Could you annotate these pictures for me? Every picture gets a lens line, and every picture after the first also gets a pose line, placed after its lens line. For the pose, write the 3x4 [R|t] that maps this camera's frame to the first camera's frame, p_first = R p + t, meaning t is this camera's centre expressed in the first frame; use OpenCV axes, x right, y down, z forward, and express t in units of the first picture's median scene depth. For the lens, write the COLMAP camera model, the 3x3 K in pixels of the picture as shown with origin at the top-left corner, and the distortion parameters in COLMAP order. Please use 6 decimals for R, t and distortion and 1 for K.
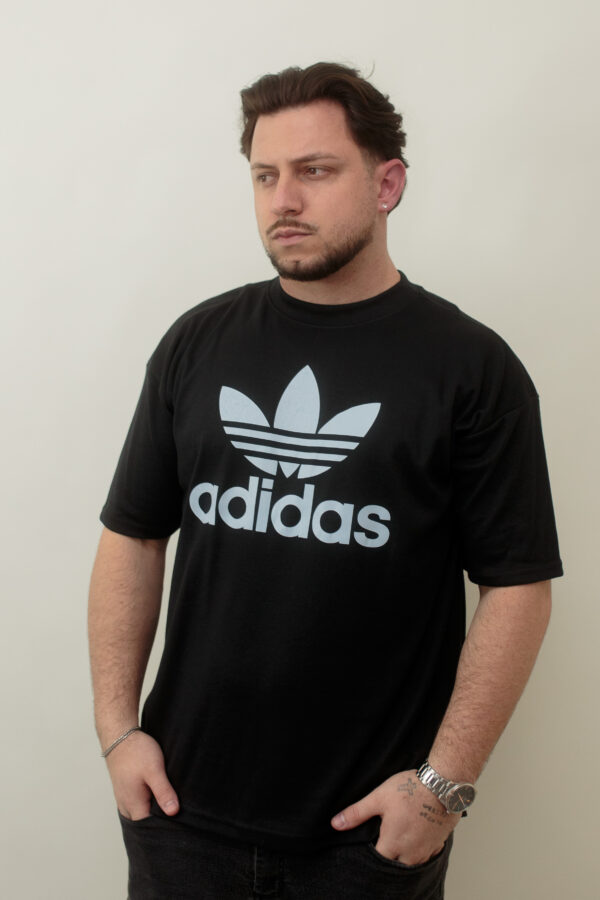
lens RADIAL K [[959.6, 0, 300.0], [0, 959.6, 450.0], [0, 0, 1]] dist [0.006185, 0.002492]
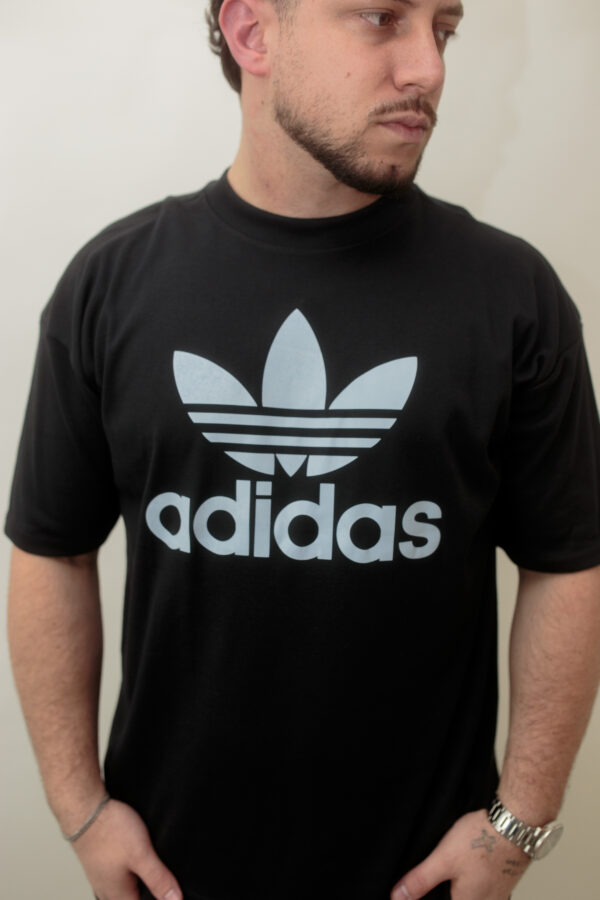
lens RADIAL K [[812.6, 0, 300.3], [0, 812.6, 490.9], [0, 0, 1]] dist [-0.003816, 0.002214]
pose [[0.974841, -0.135089, 0.177301, -0.112792], [0.102999, 0.978414, 0.179158, -0.065941], [-0.197676, -0.156389, 0.967712, 0.422814]]
